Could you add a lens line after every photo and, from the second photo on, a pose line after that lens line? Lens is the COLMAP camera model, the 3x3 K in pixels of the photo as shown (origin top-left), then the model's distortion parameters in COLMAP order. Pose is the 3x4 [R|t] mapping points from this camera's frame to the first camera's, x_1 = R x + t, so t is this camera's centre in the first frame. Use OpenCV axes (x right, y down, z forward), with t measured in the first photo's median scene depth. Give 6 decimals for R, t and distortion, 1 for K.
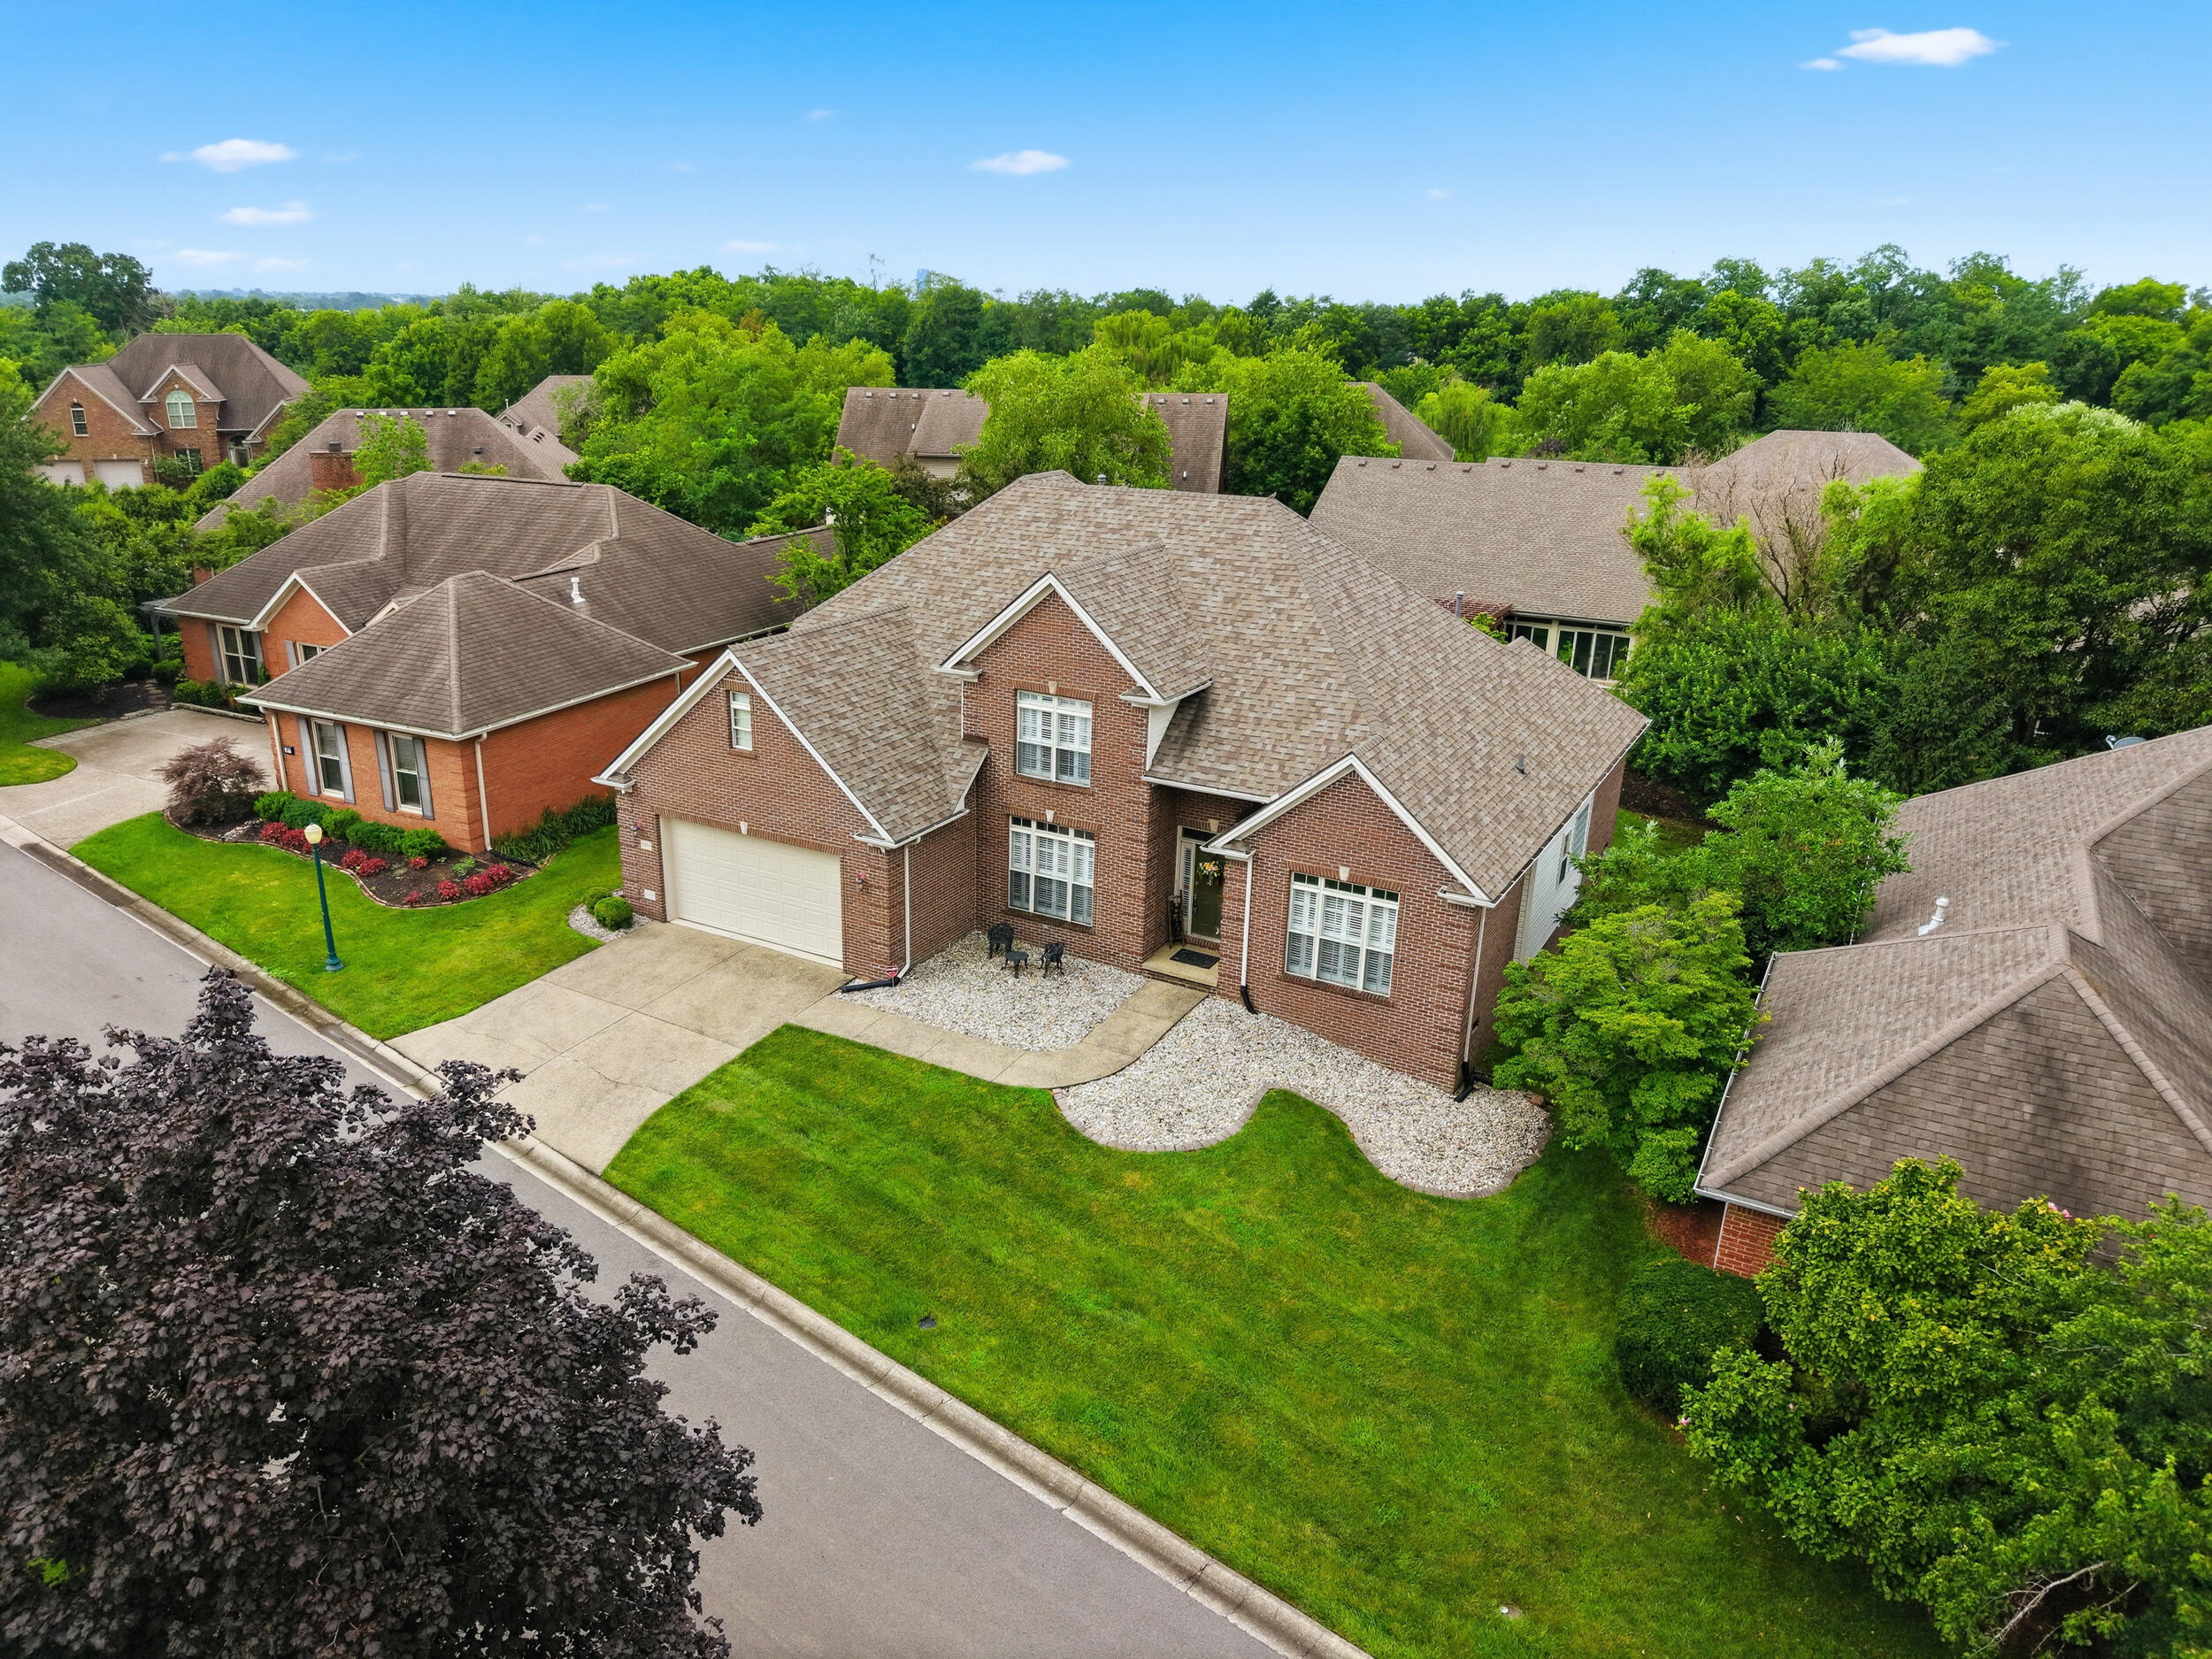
lens RADIAL K [[1529.7, 0, 1050.6], [0, 1529.7, 825.1], [0, 0, 1]] dist [0.005616, -0.003047]
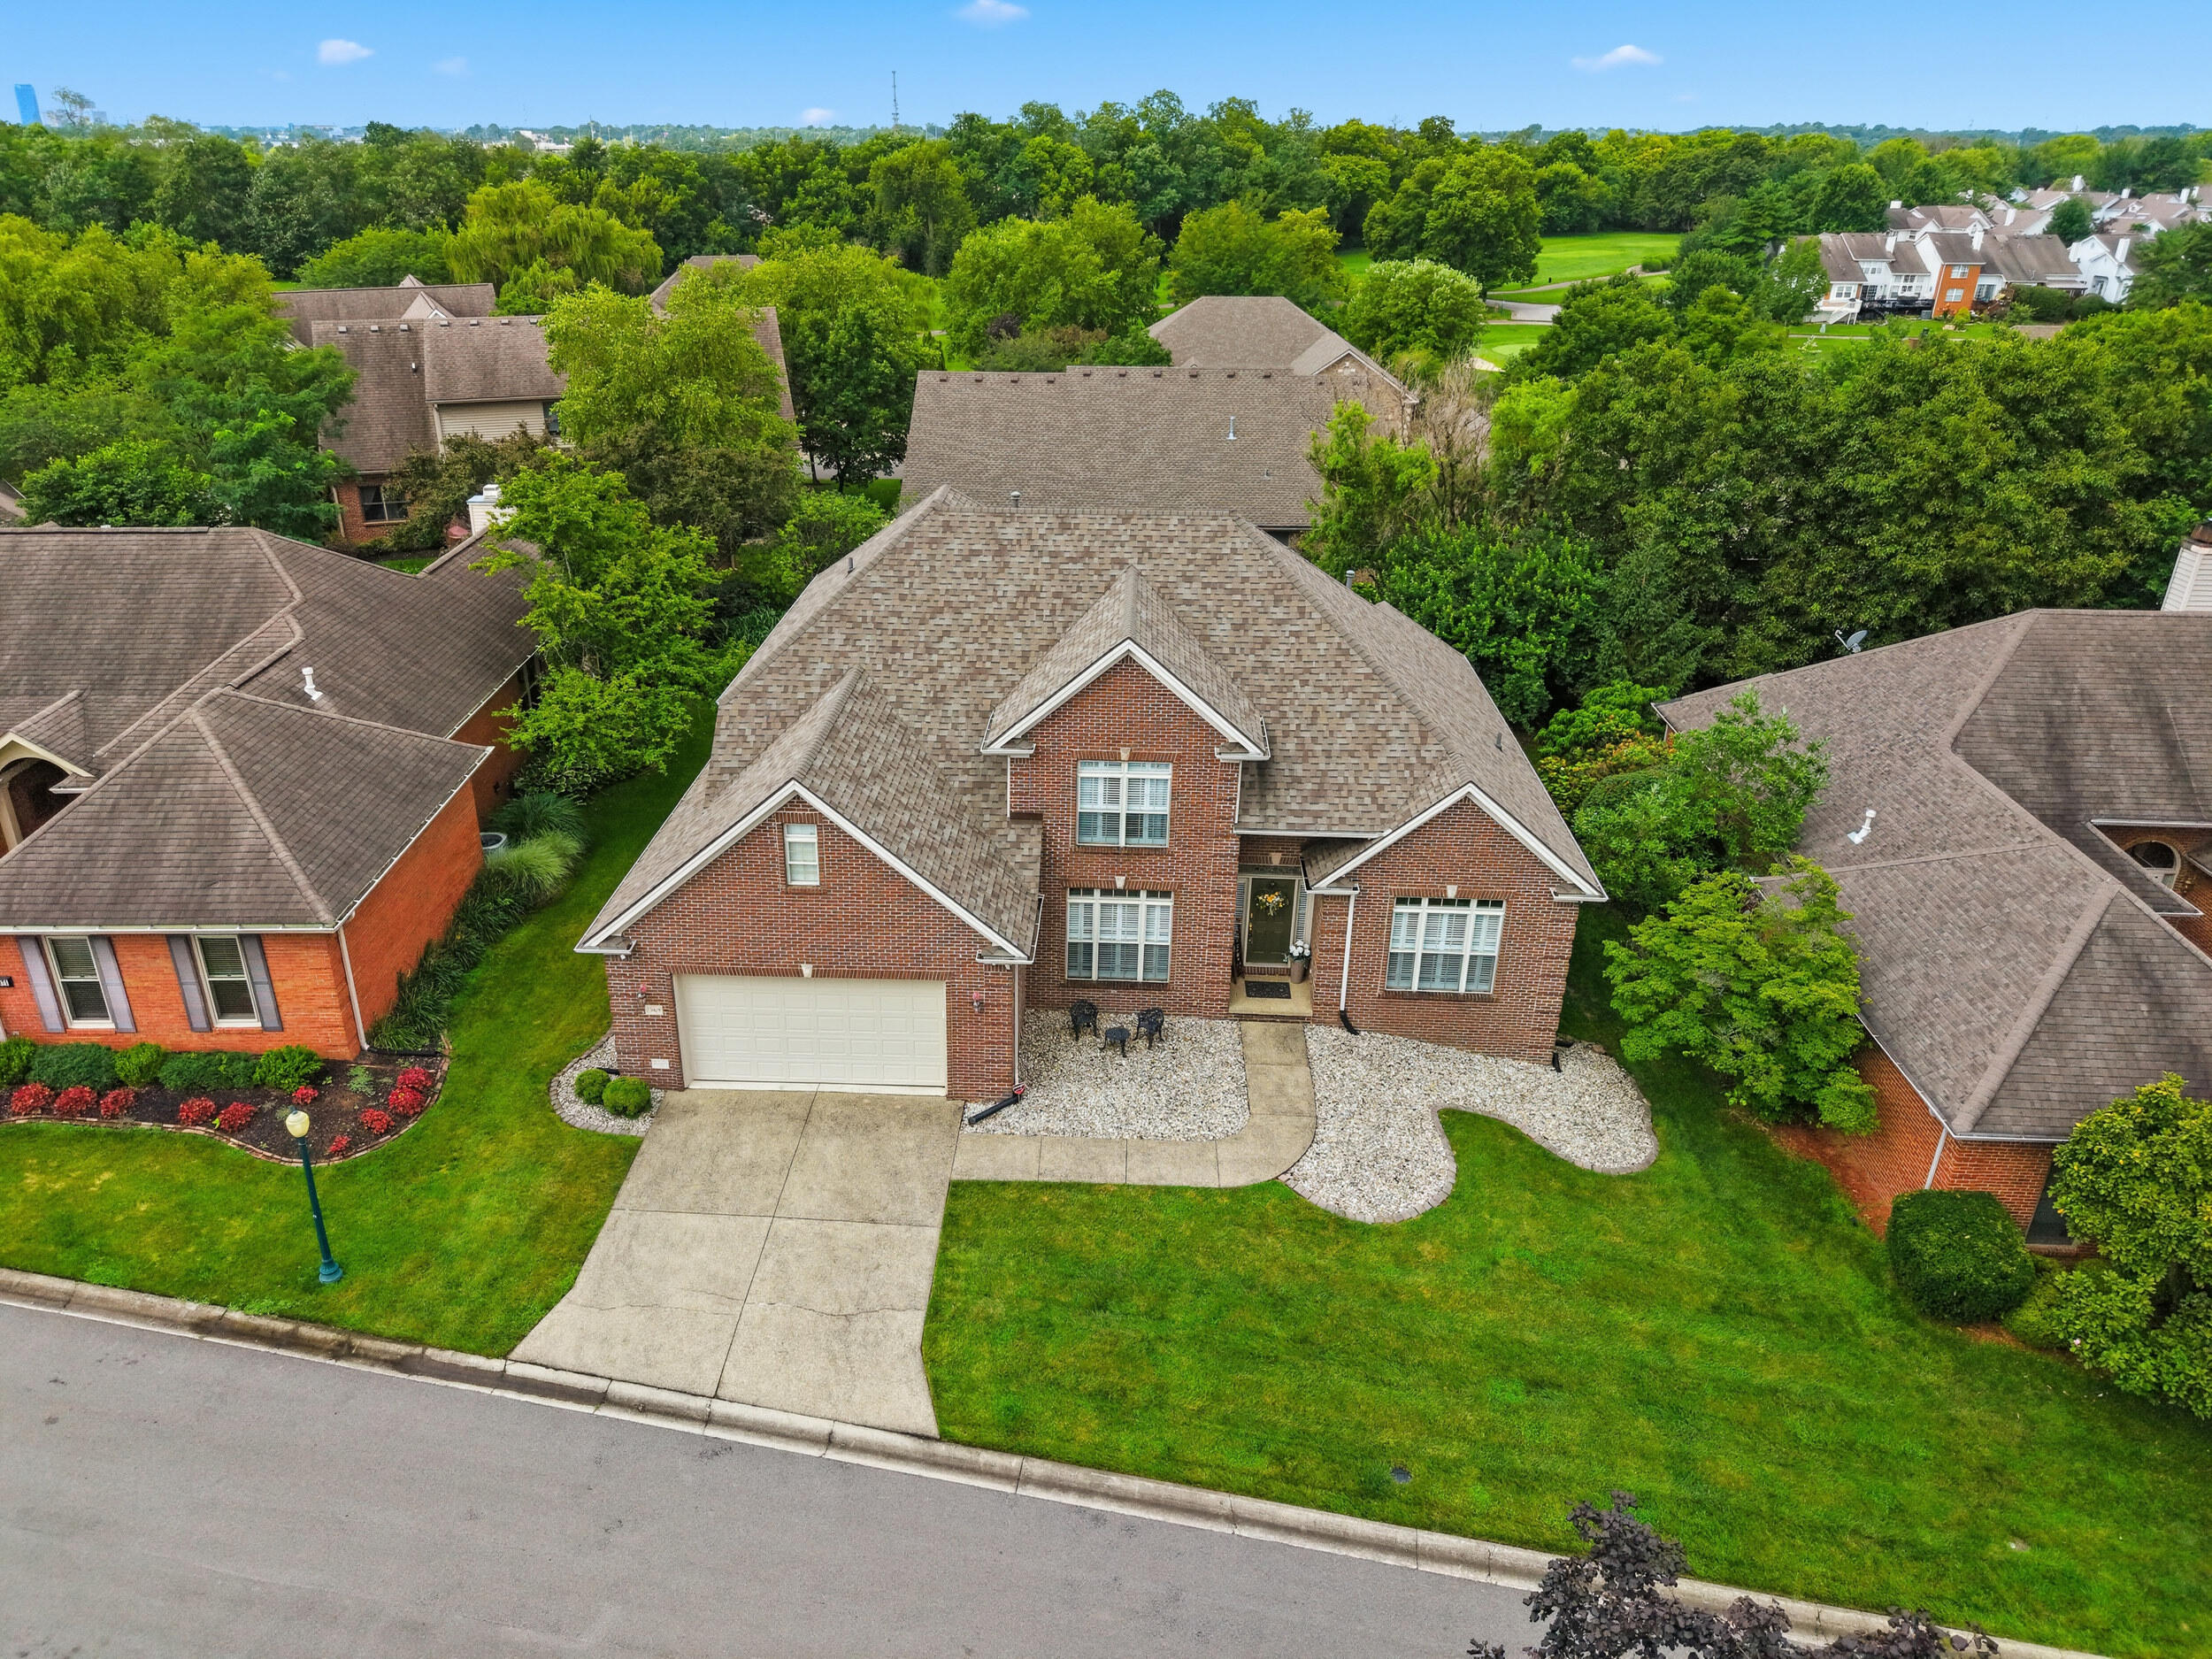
lens RADIAL K [[1543.6, 0, 1080.5], [0, 1543.6, 808.1], [0, 0, 1]] dist [0.001646, -0.001319]
pose [[0.884183, -0.193898, 0.424999, -0.425386], [0.154662, 0.979985, 0.125334, -0.177057], [-0.440794, -0.045087, 0.896475, 0.156405]]
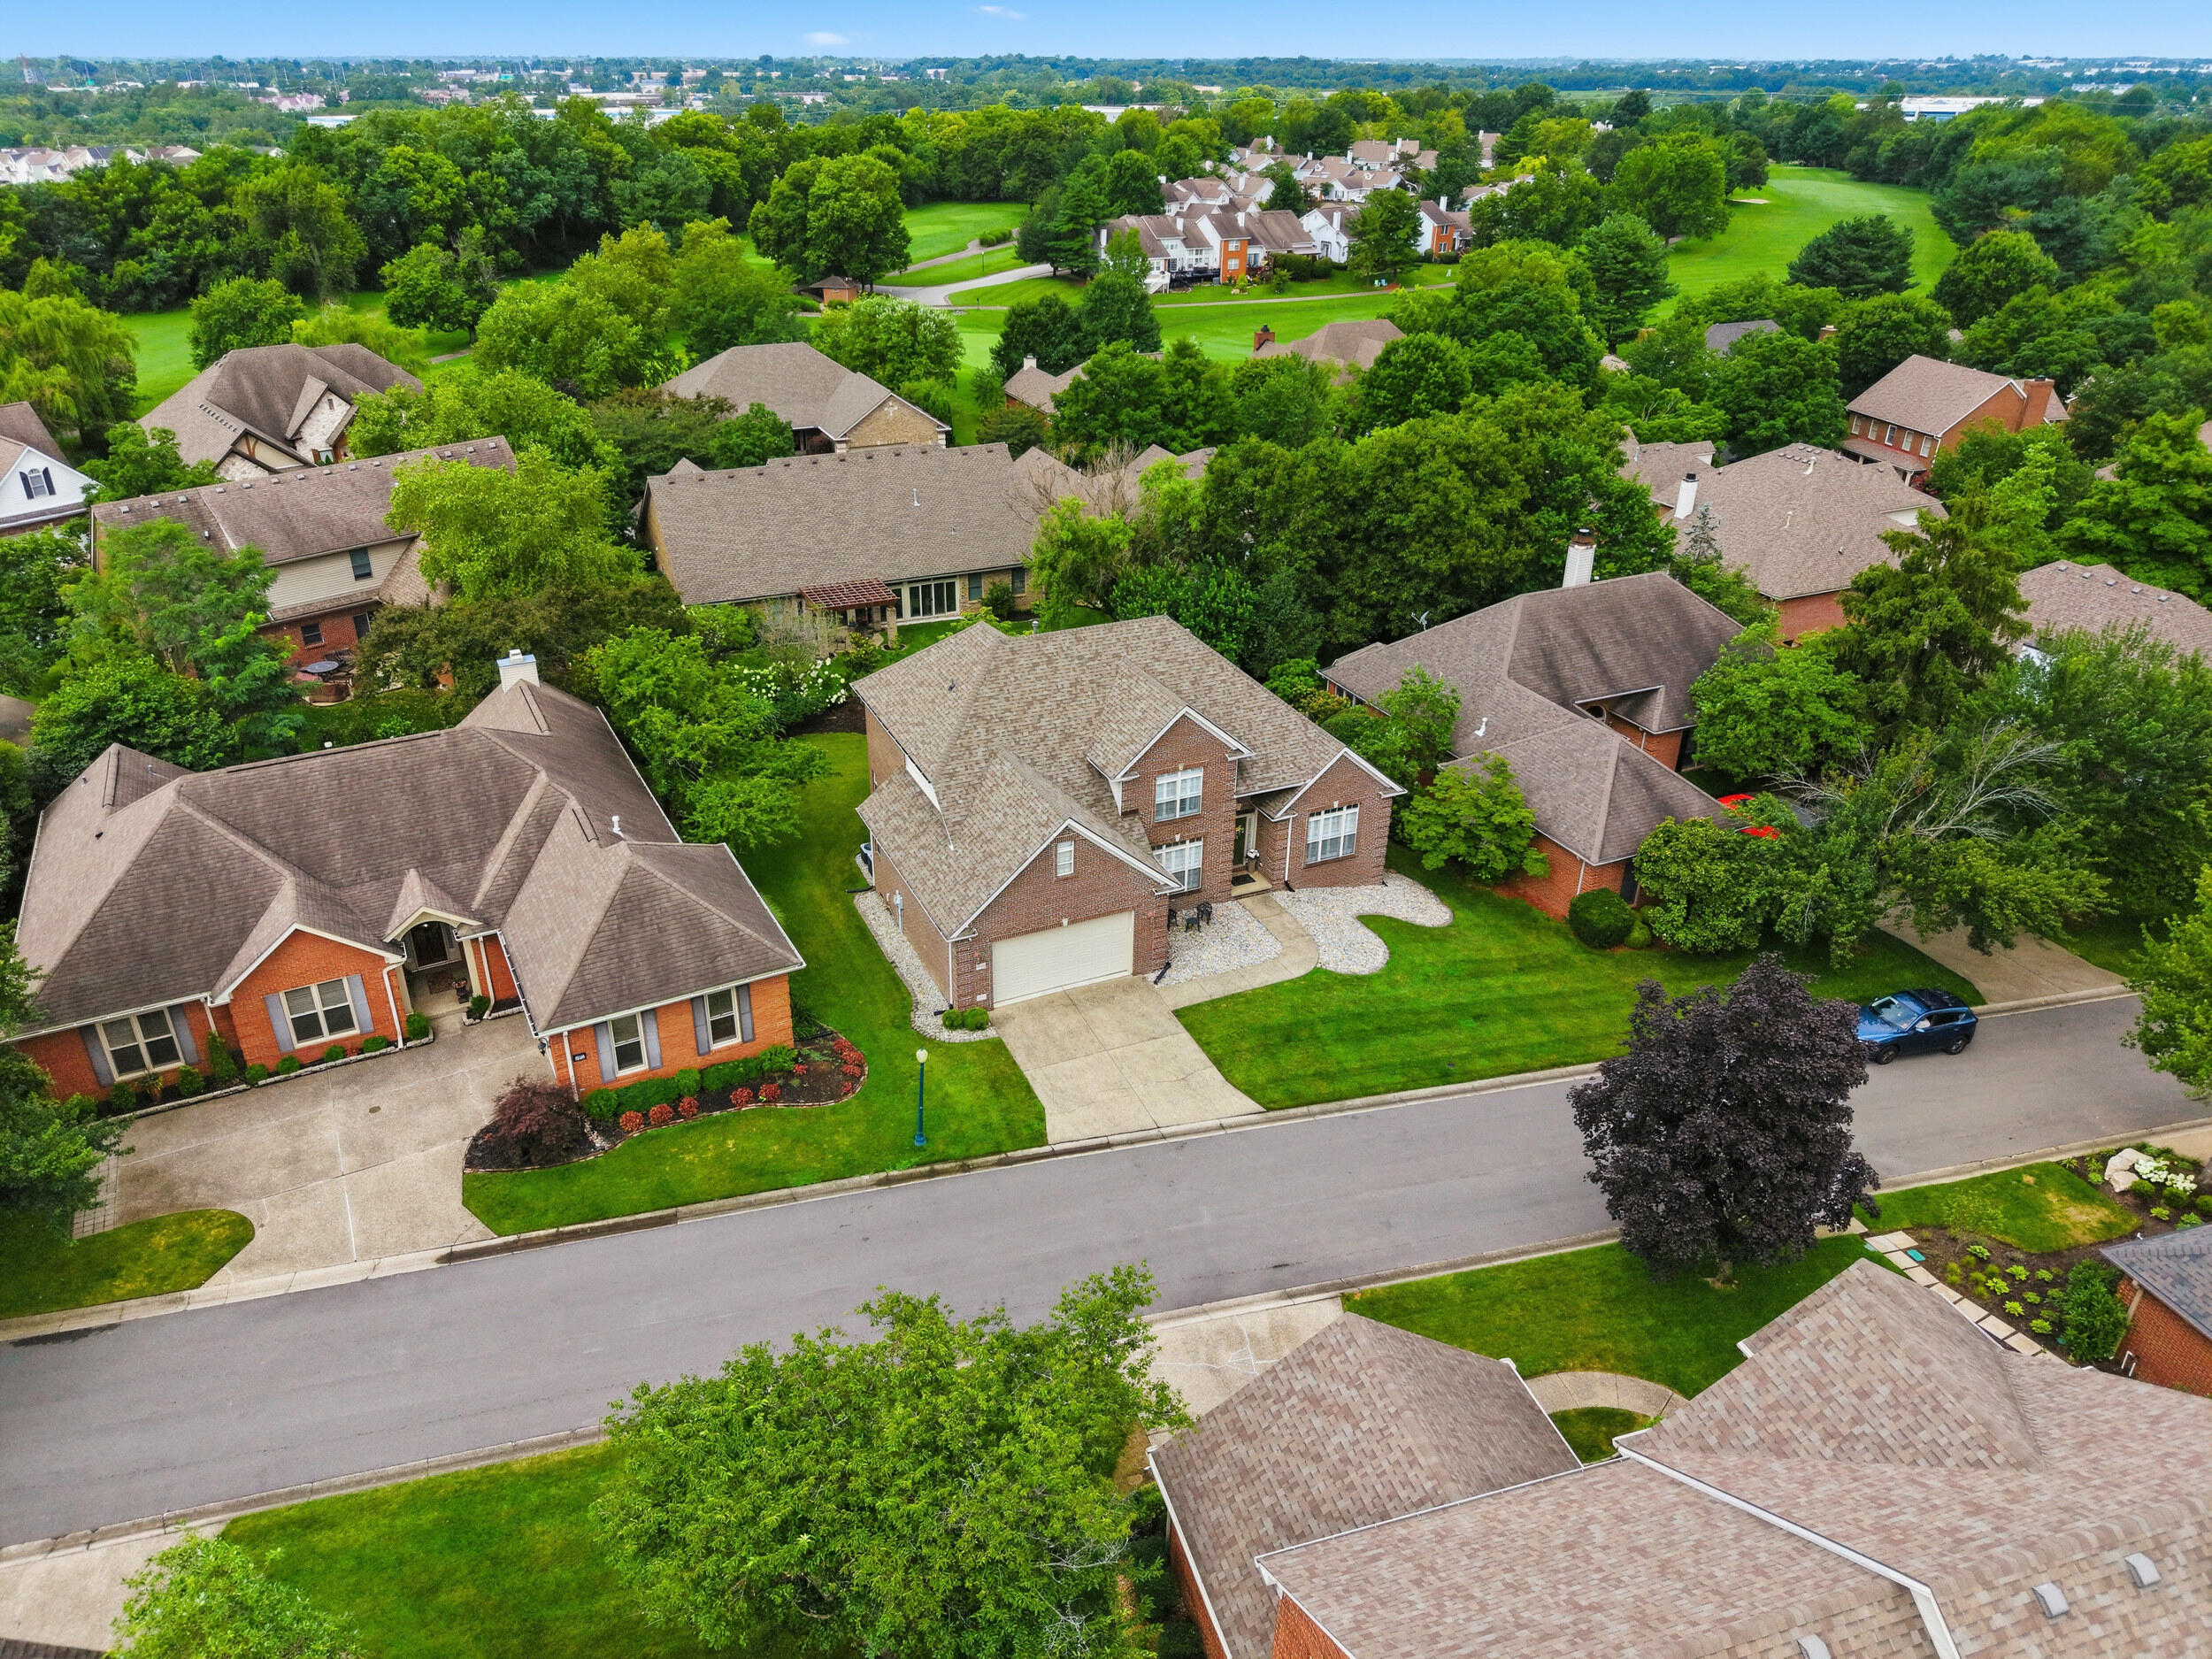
lens RADIAL K [[1518.1, 0, 1106.0], [0, 1518.1, 829.5], [0, 0, 1]] dist [0.003017, -0.005897]
pose [[0.572509, -0.384941, 0.723915, -1.274807], [0.268568, 0.922268, 0.278017, -0.509260], [-0.774664, 0.035254, 0.631390, -0.000584]]
